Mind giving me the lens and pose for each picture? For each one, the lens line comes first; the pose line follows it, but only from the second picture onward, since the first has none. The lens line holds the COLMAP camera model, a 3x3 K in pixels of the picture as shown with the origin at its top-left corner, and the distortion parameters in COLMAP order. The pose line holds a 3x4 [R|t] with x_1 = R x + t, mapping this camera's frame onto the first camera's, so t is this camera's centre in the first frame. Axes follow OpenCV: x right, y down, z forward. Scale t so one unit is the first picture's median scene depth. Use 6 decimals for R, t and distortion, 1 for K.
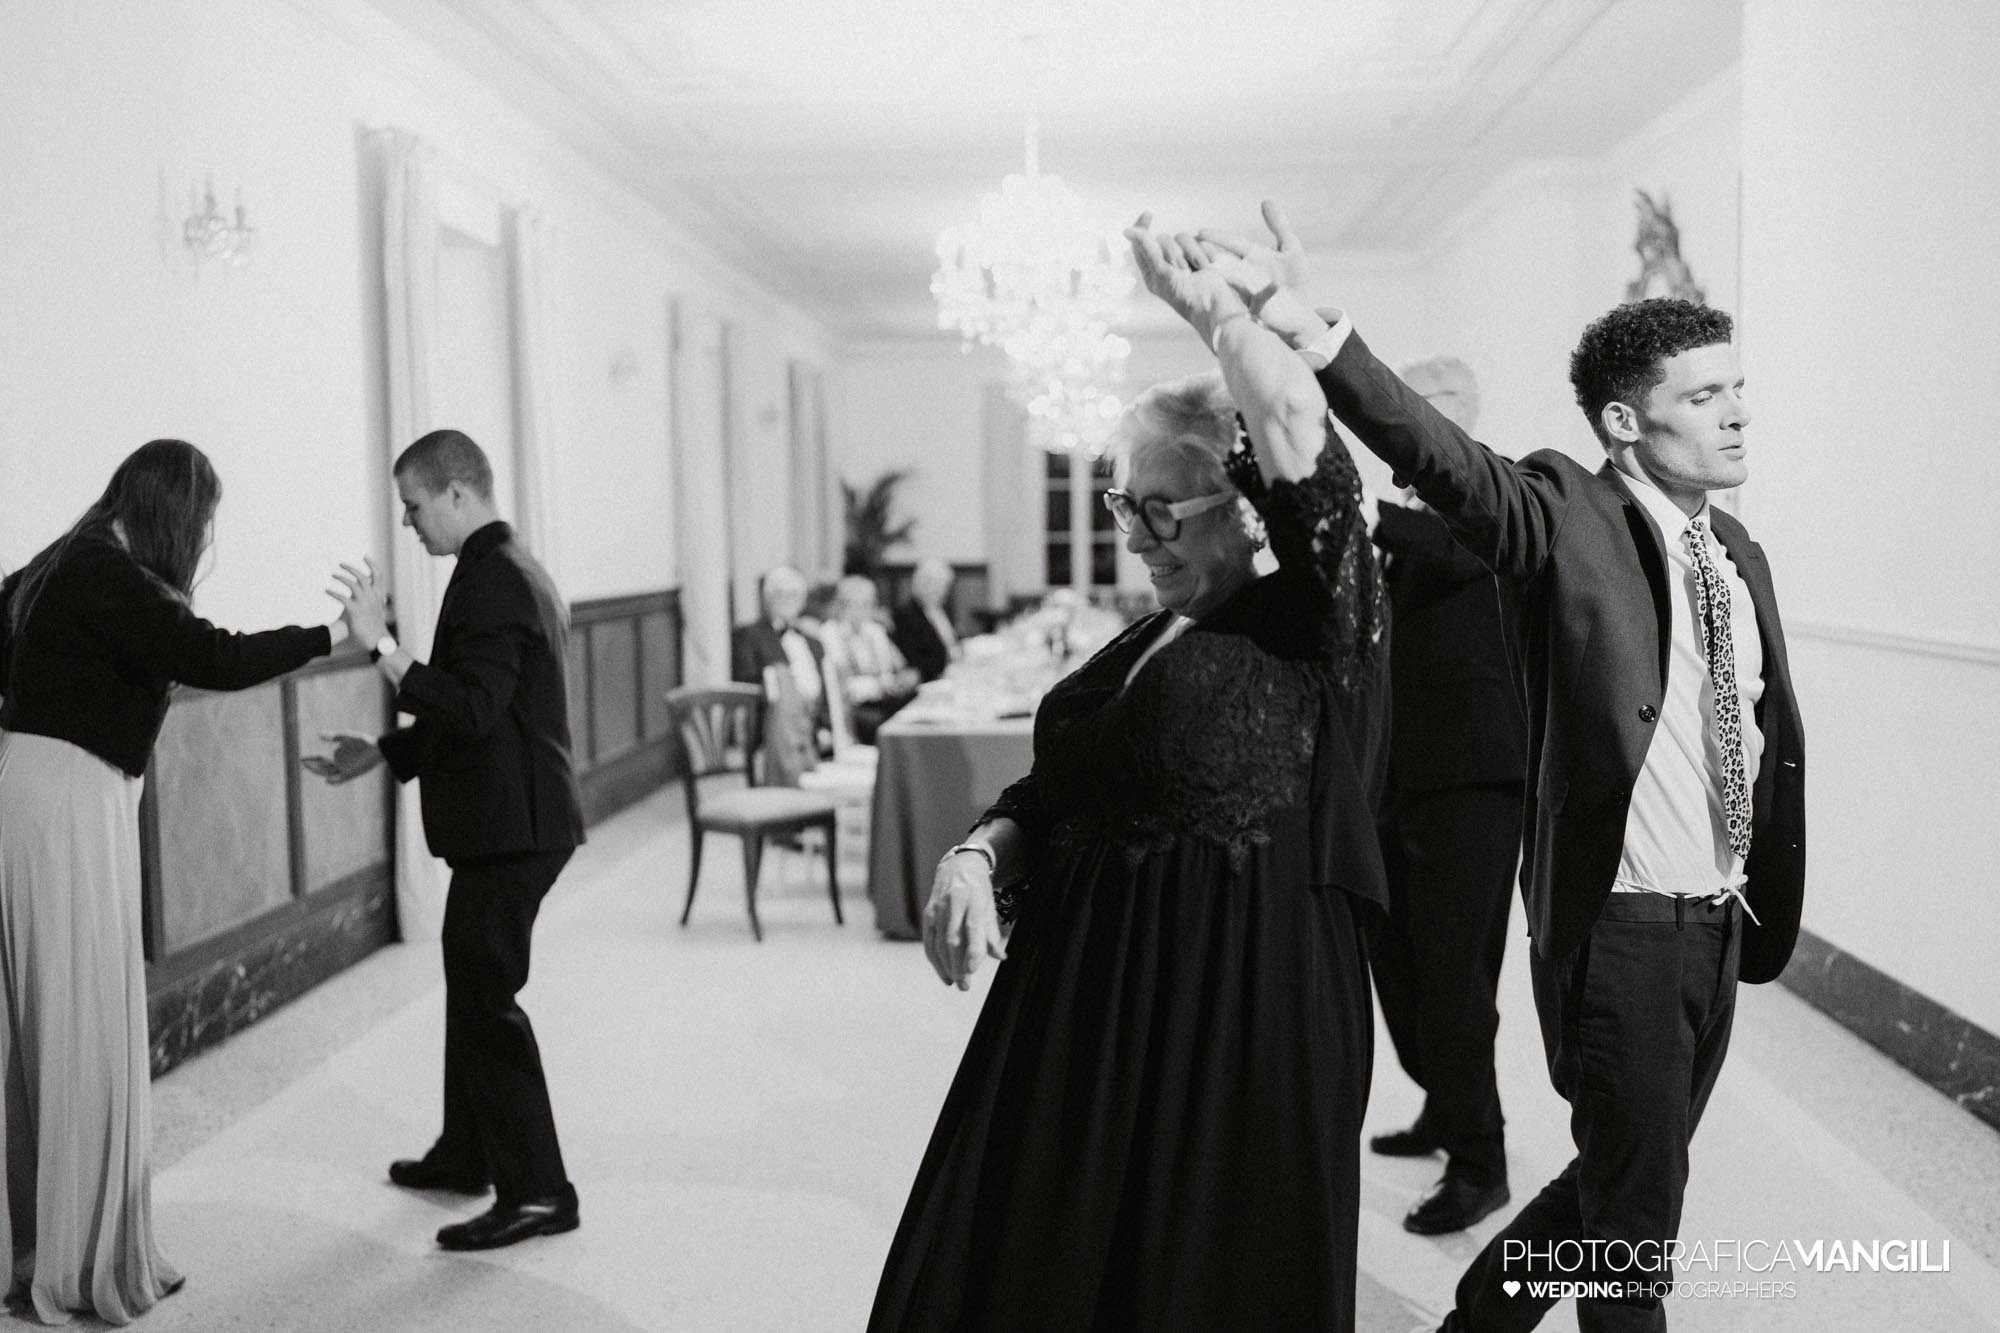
lens RADIAL K [[1991.3, 0, 1011.8], [0, 1991.3, 631.7], [0, 0, 1]] dist [0.011681, 0.000000]
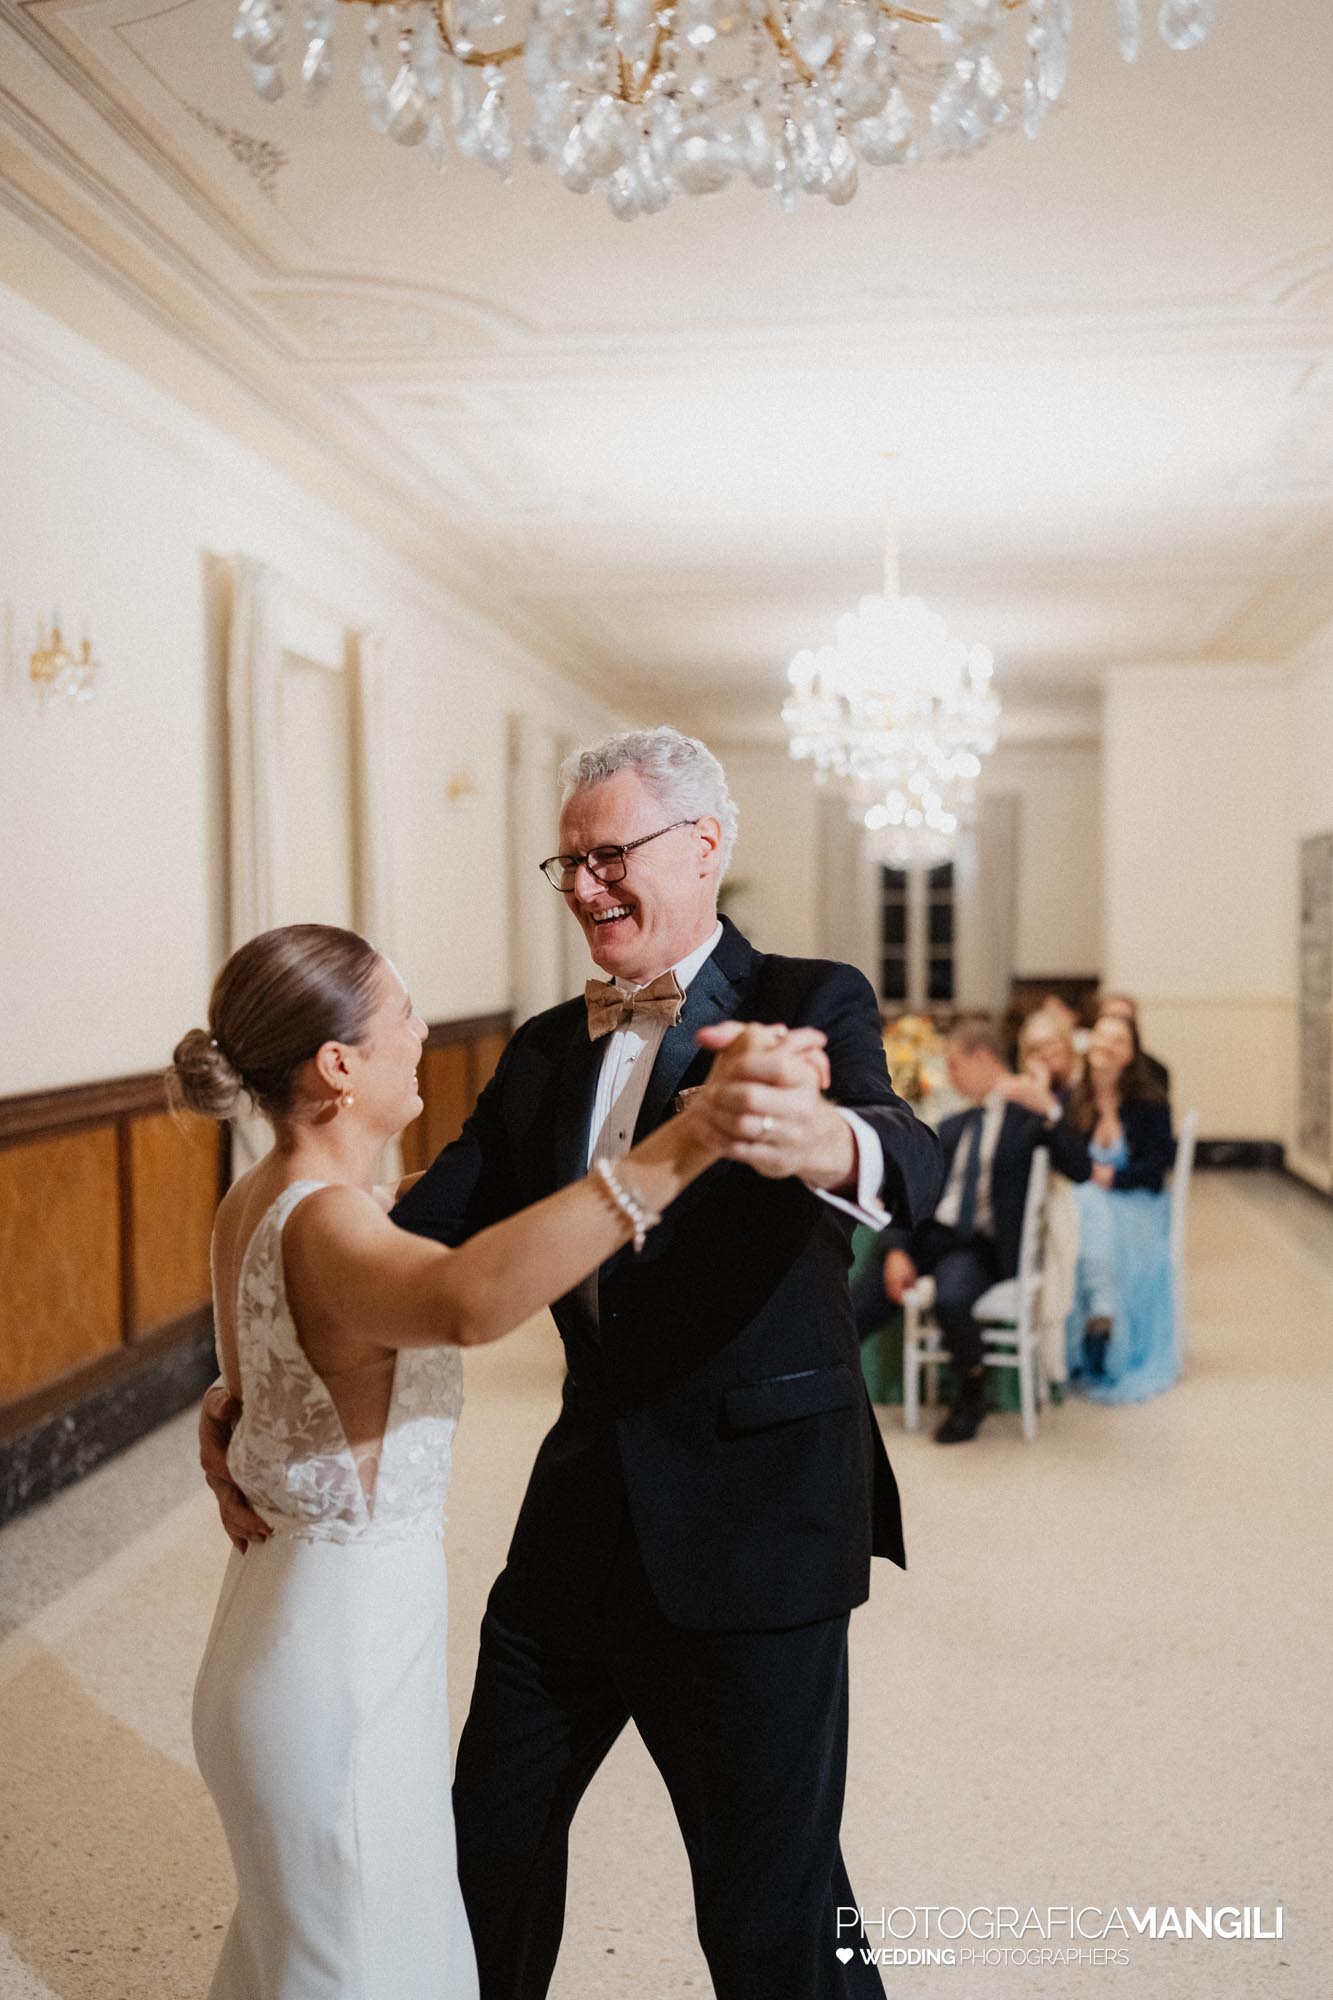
lens RADIAL K [[1991.3, 0, 647.7], [0, 1991.3, 983.1], [0, 0, 1]] dist [0.011681, 0.000000]
pose [[0.995550, 0.012925, -0.093339, -0.012688], [-0.015176, 0.999610, -0.023445, -0.017601], [0.093000, 0.024757, 0.995358, 0.037682]]
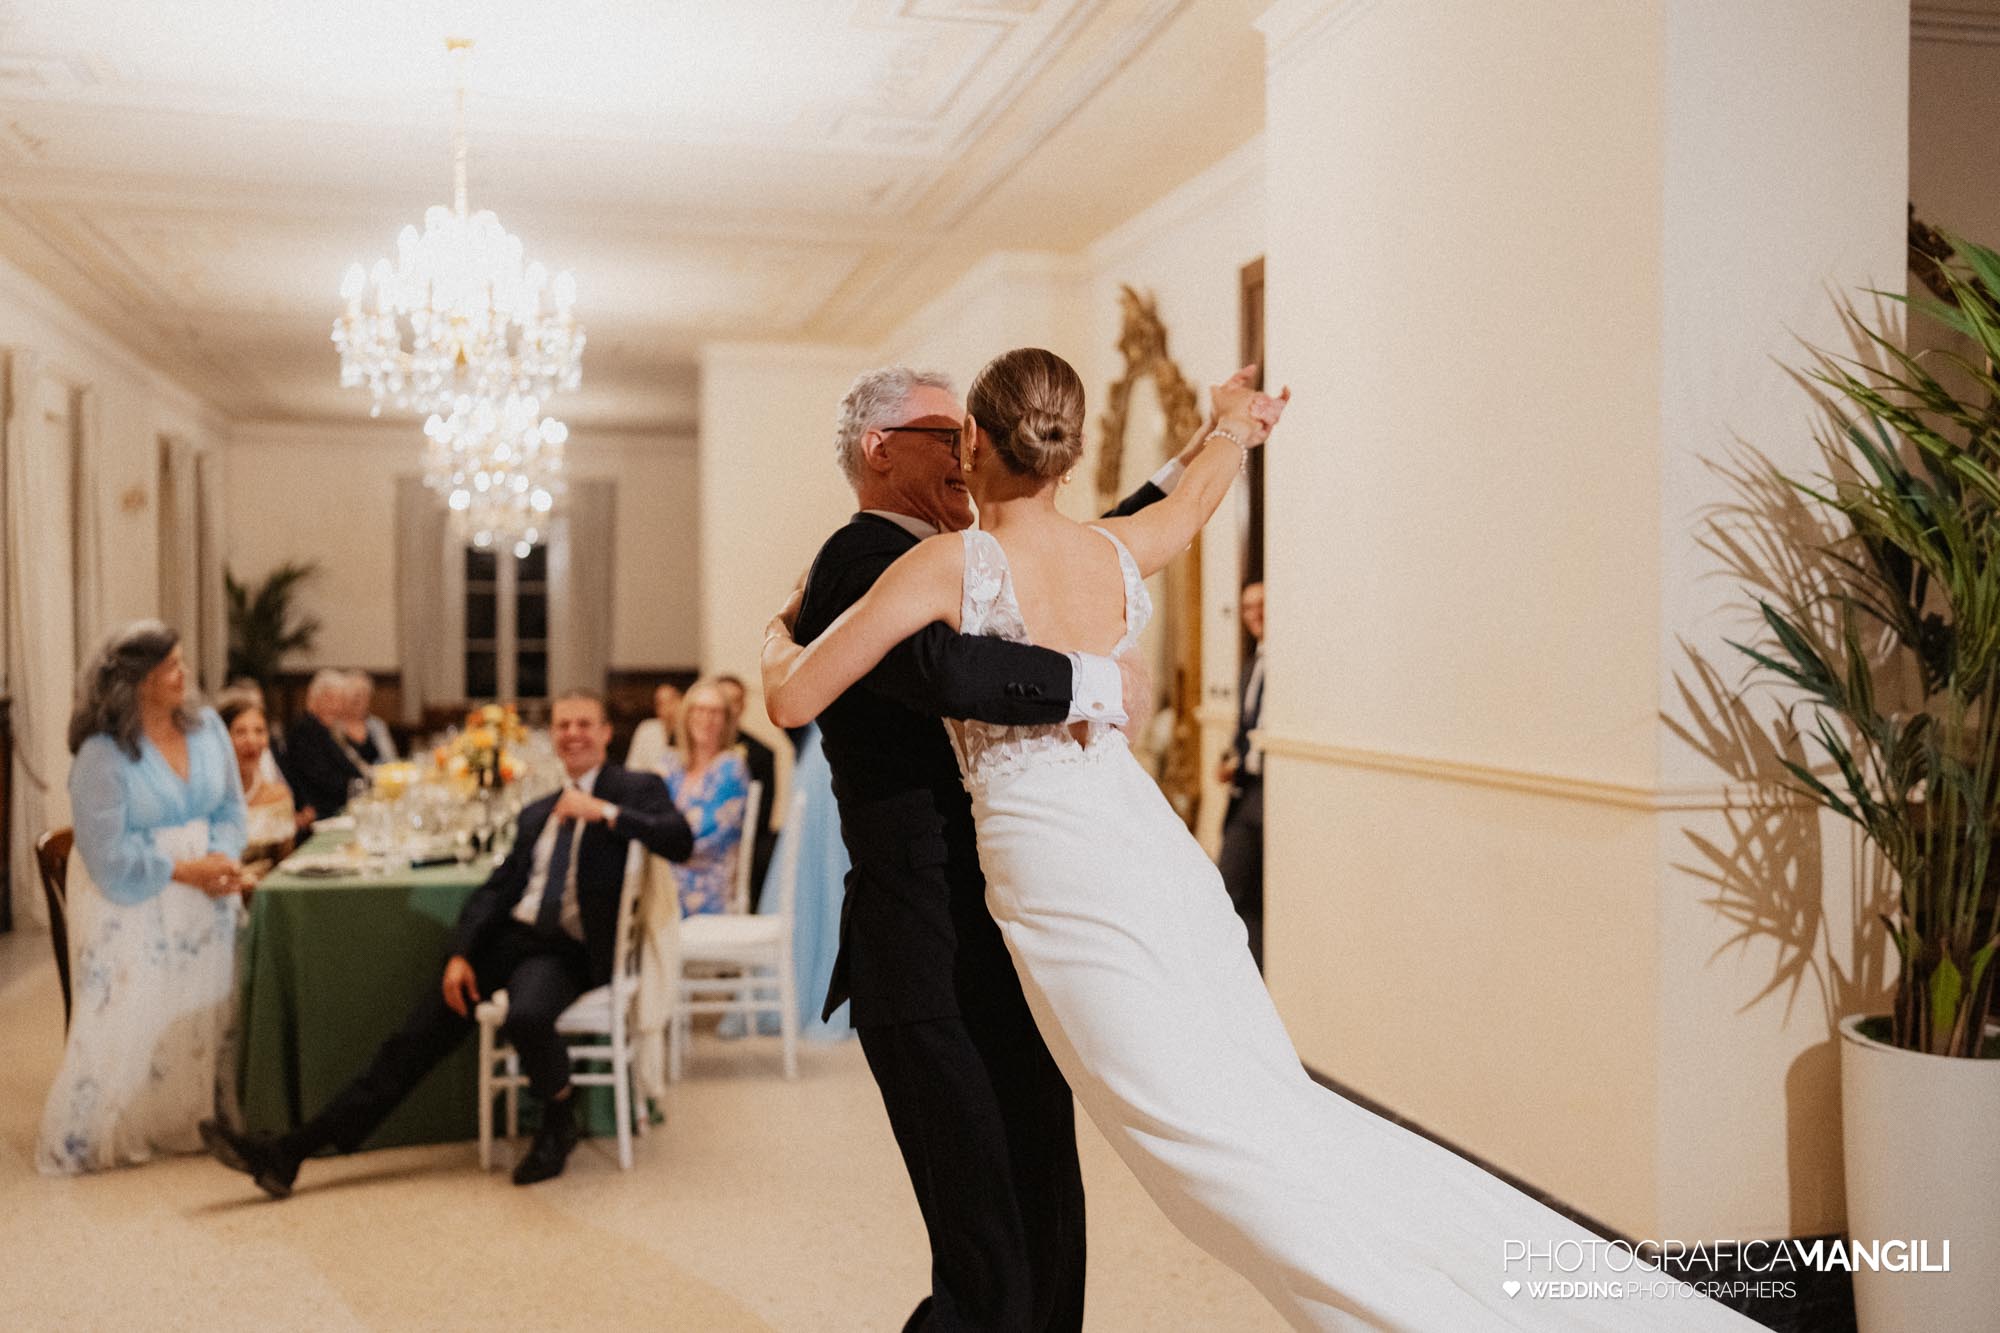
lens RADIAL K [[1991.3, 0, 1003.7], [0, 1991.3, 669.4], [0, 0, 1]] dist [0.011681, 0.000000]
pose [[0.960209, 0.008911, 0.279139, -0.002700], [0.001184, 0.999352, -0.035976, -0.006192], [-0.279279, 0.034875, 0.959576, 0.127735]]
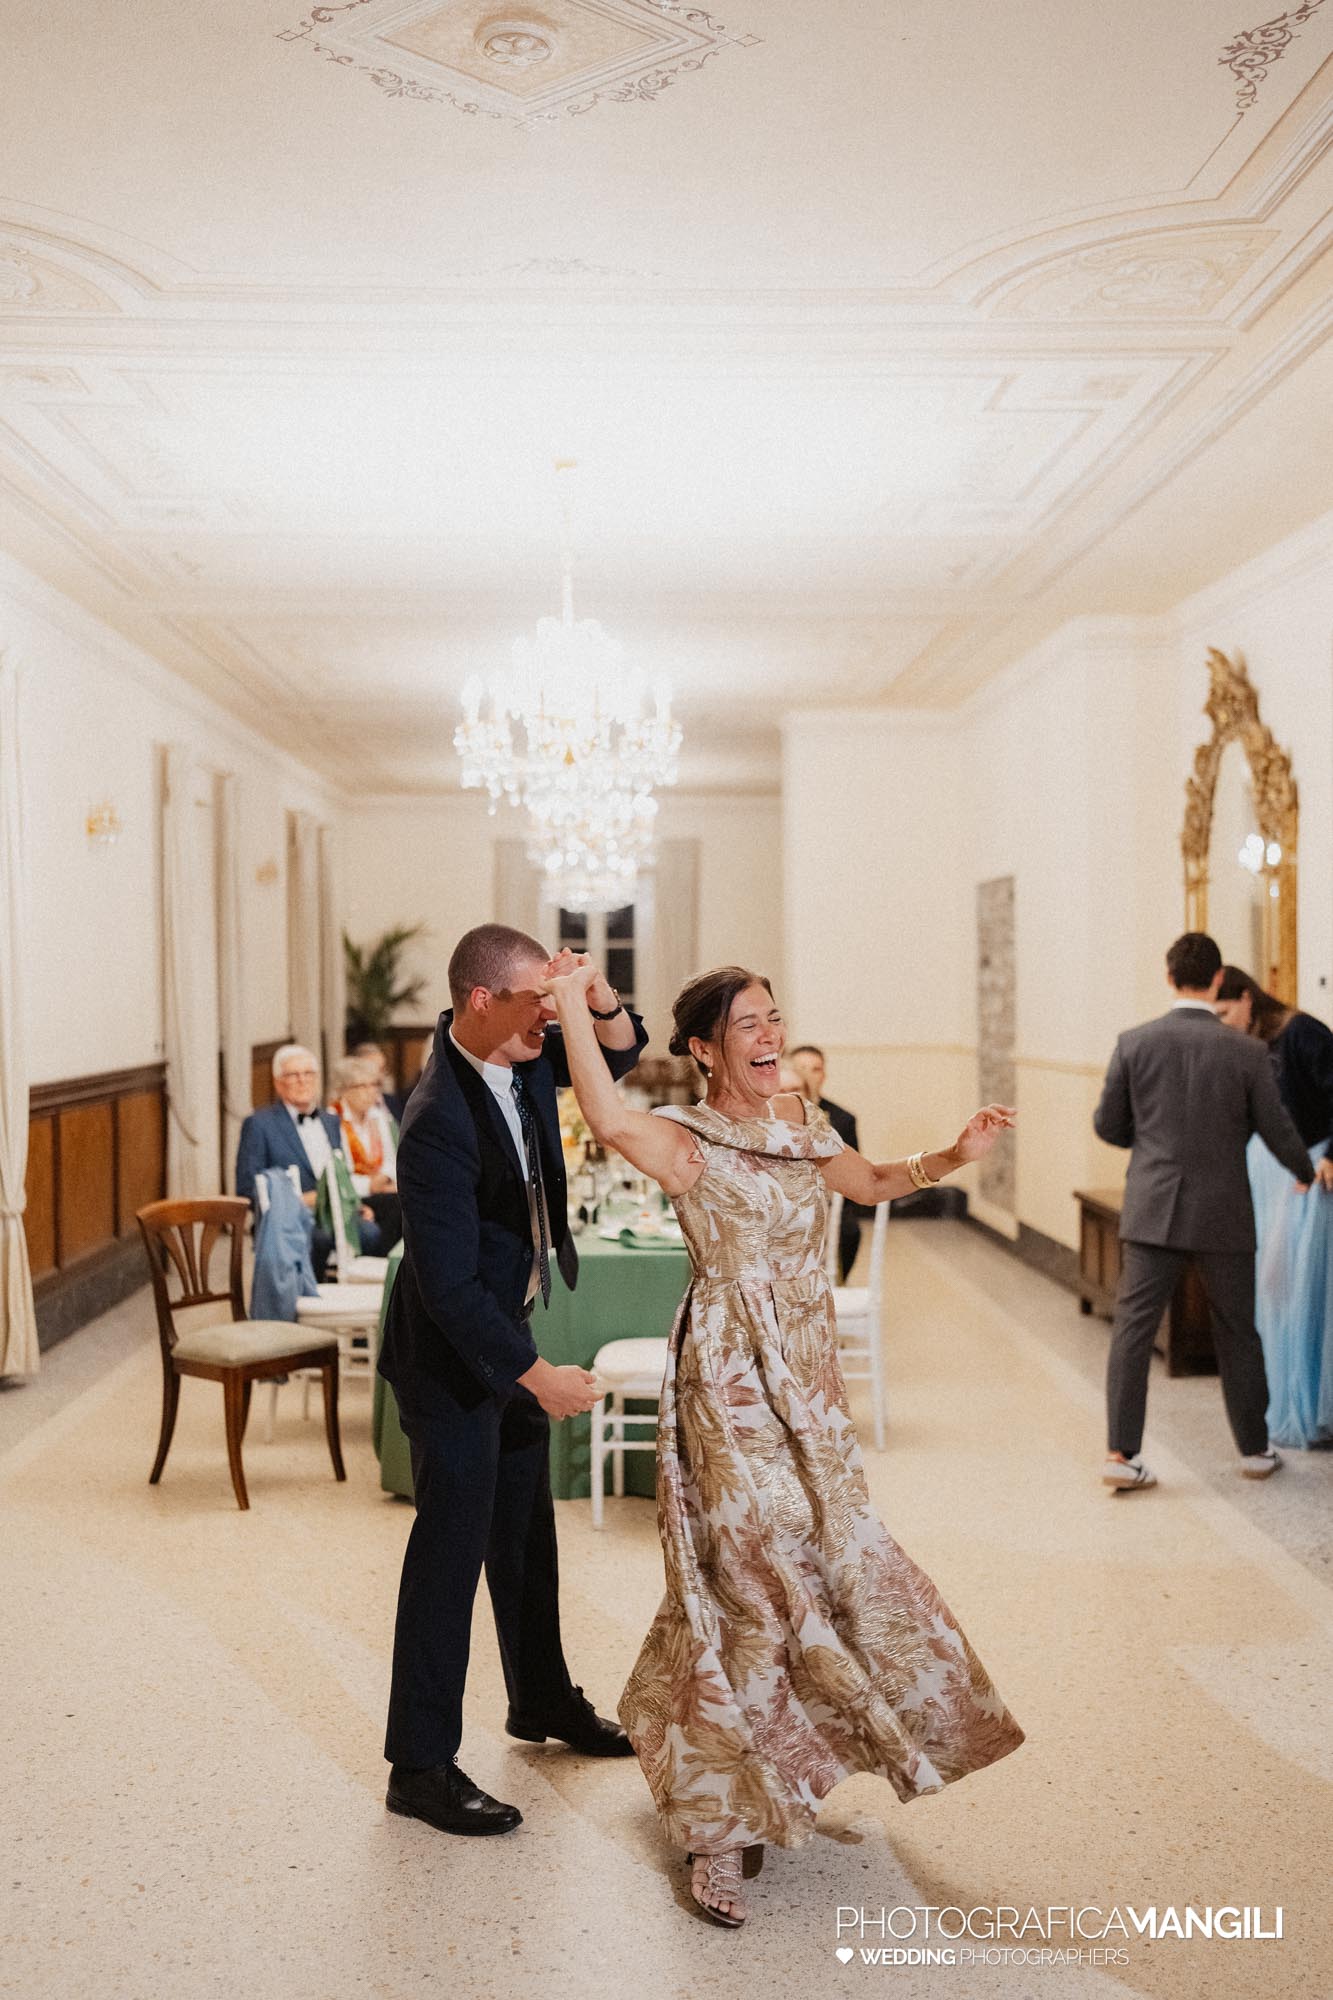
lens RADIAL K [[1991.3, 0, 663.3], [0, 1991.3, 1001.5], [0, 0, 1]] dist [0.011681, 0.000000]
pose [[0.997223, 0.006087, 0.074223, -0.010631], [-0.003121, 0.999194, -0.040015, -0.020299], [-0.074407, 0.039673, 0.996438, 0.106606]]
